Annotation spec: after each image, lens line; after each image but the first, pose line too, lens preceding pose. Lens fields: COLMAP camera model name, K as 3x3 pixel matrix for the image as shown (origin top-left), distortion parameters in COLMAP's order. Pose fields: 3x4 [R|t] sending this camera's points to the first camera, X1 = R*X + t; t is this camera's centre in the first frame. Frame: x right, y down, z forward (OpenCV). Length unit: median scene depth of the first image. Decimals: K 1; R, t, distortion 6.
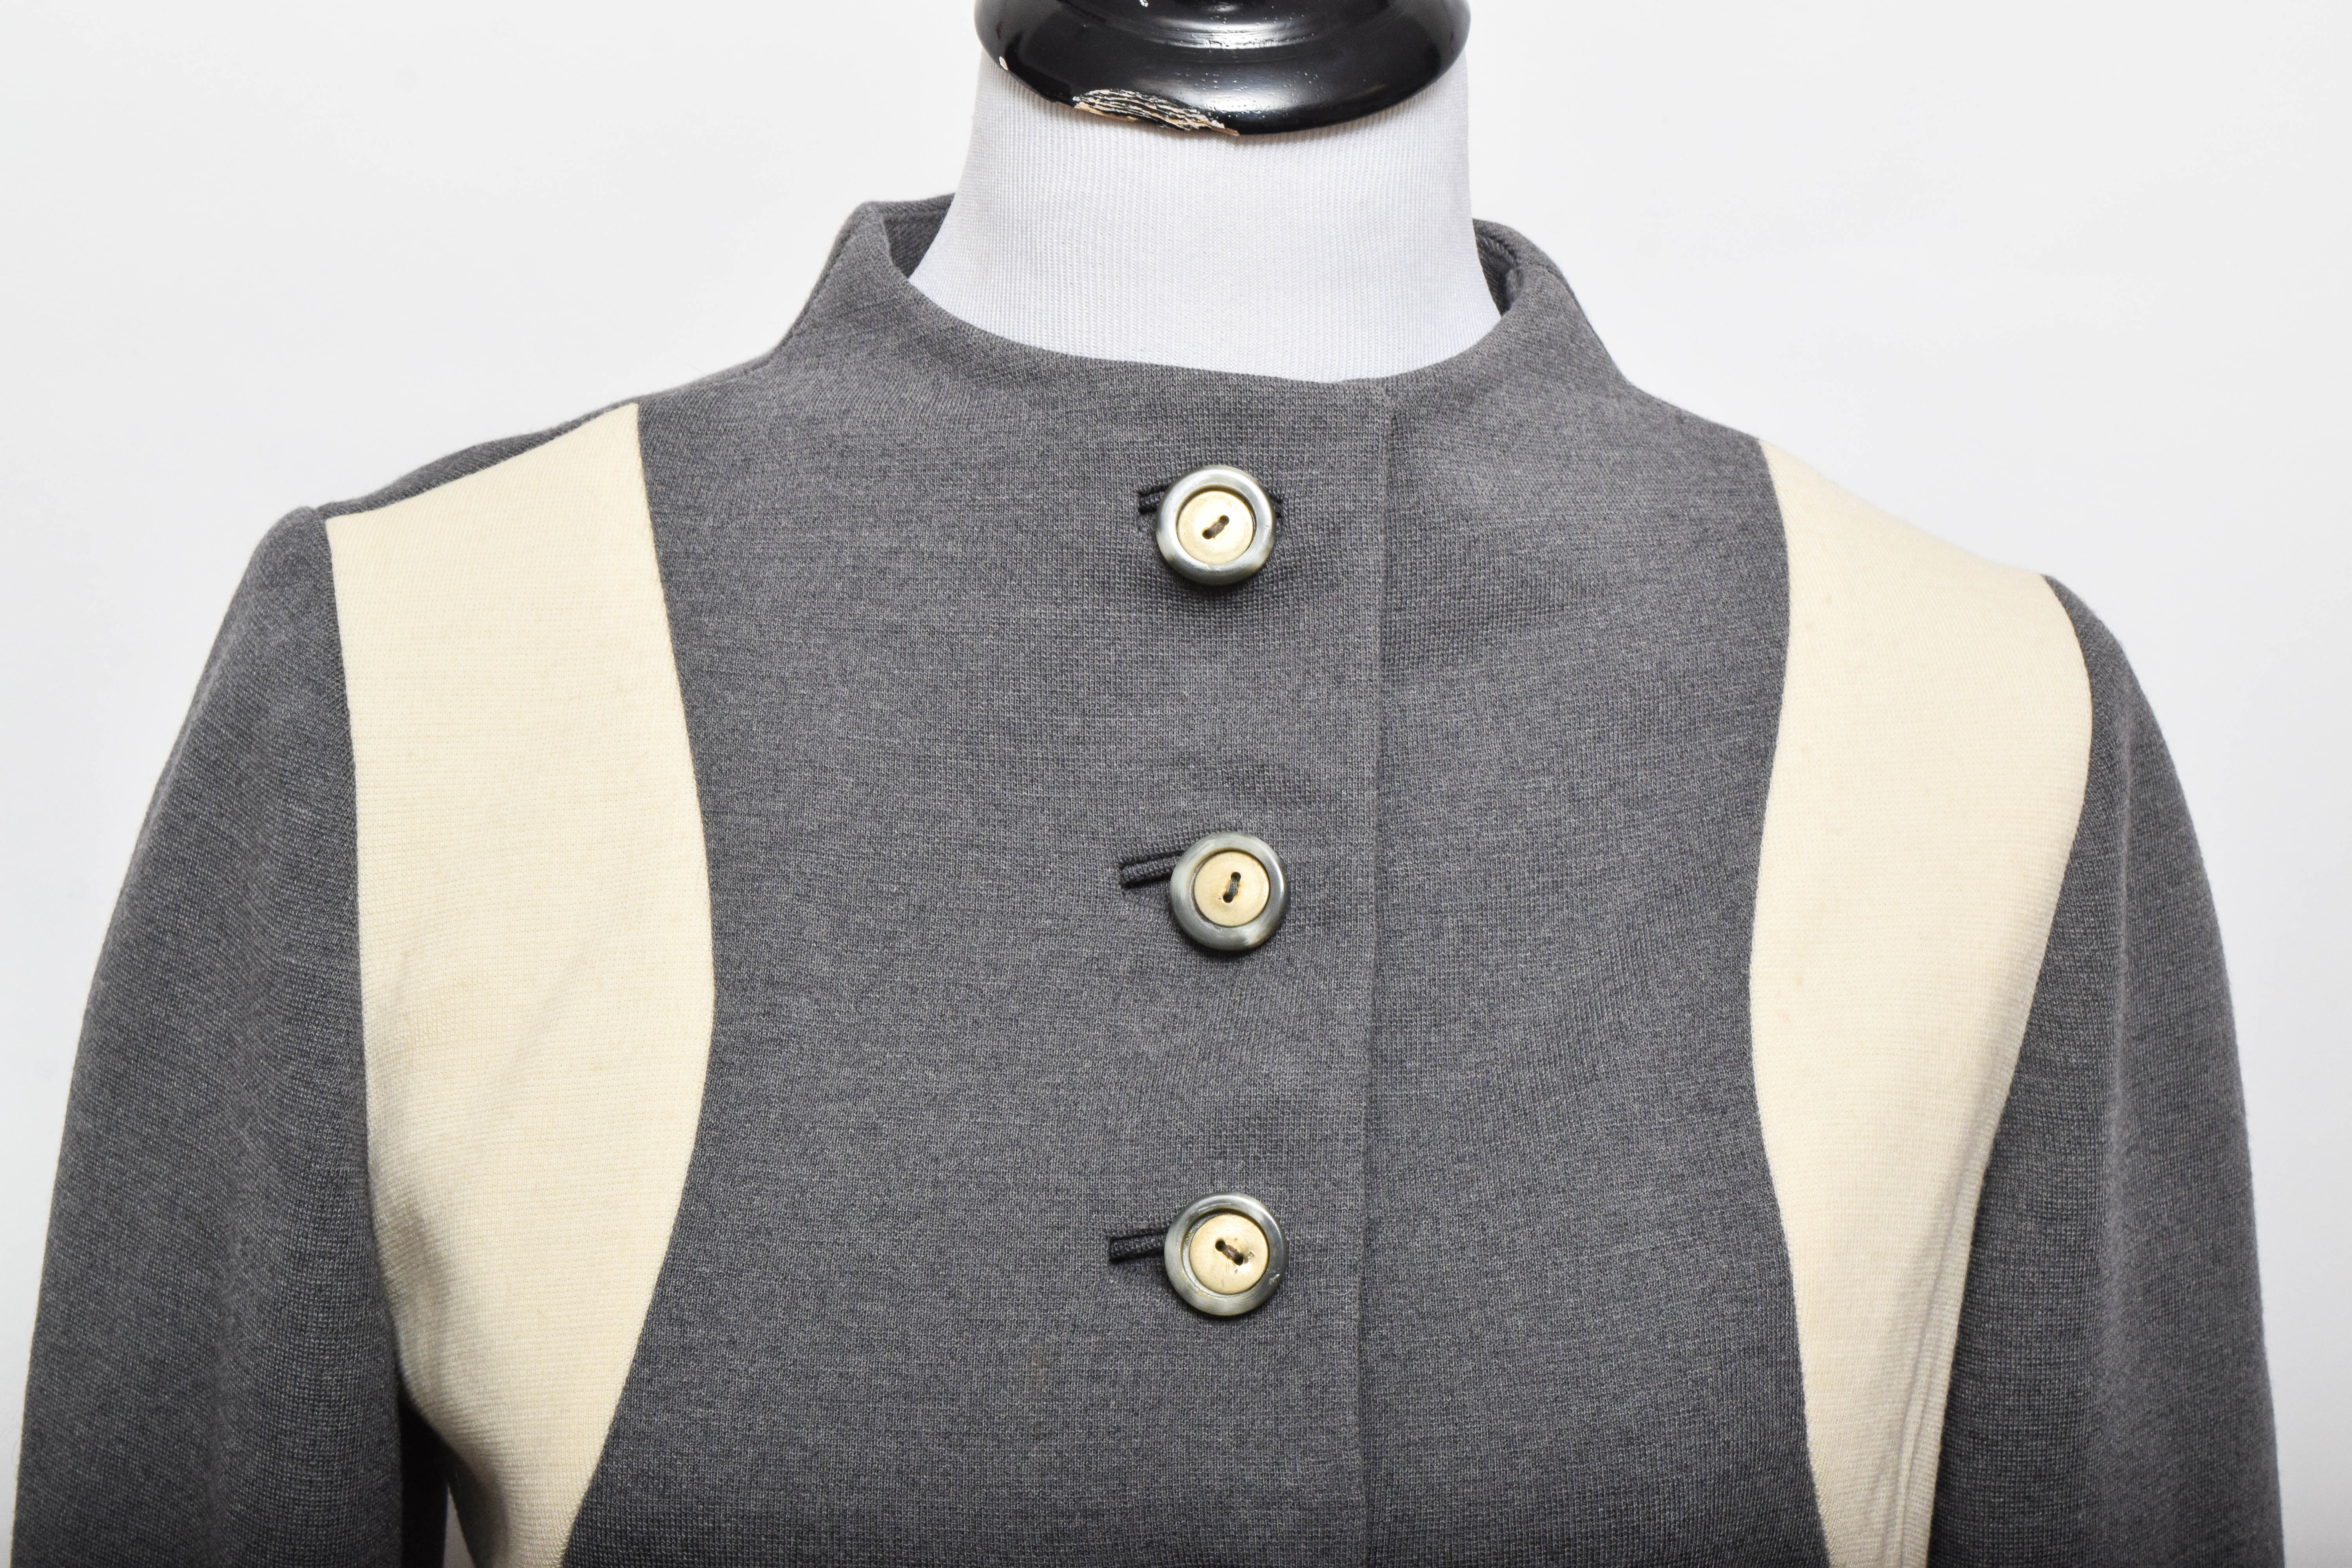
lens RADIAL K [[3977.3, 0, 1176.0], [0, 3977.3, 784.0], [0, 0, 1]] dist [-0.019299, 0.047370]
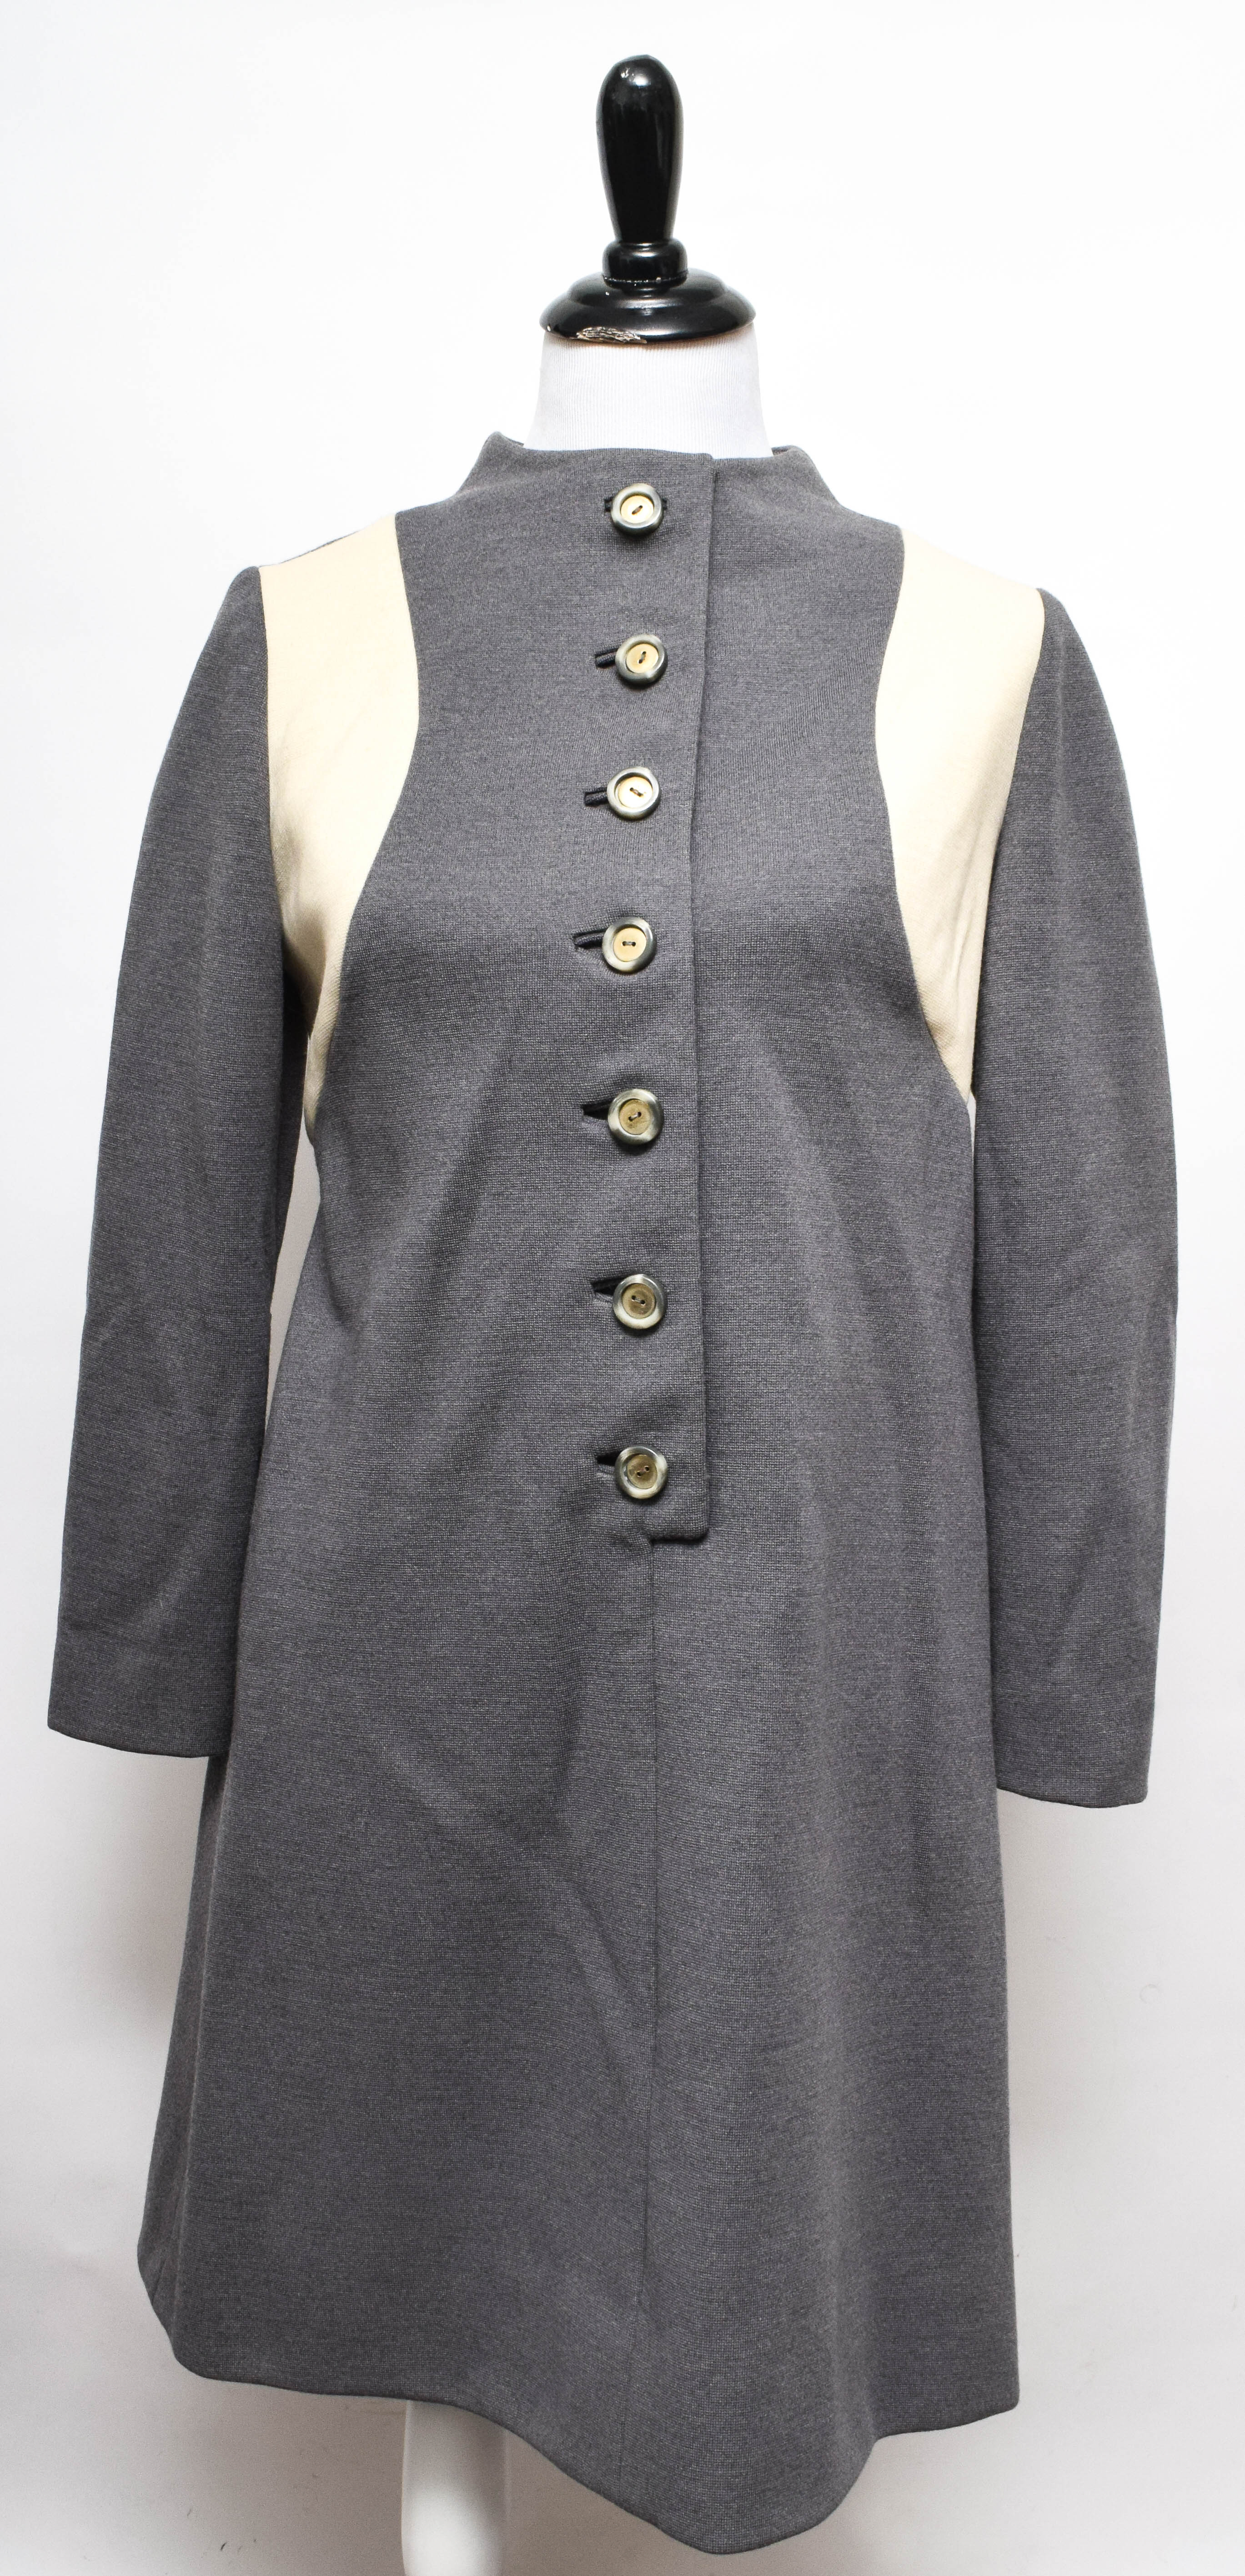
lens RADIAL K [[2523.5, 0, 622.5], [0, 2523.5, 1288.0], [0, 0, 1]] dist [-0.005427, -0.004272]
pose [[0.996042, -0.002964, -0.088829, 0.130116], [-0.006210, 0.994681, -0.102813, 0.534171], [0.088661, 0.102958, 0.990726, -0.398227]]
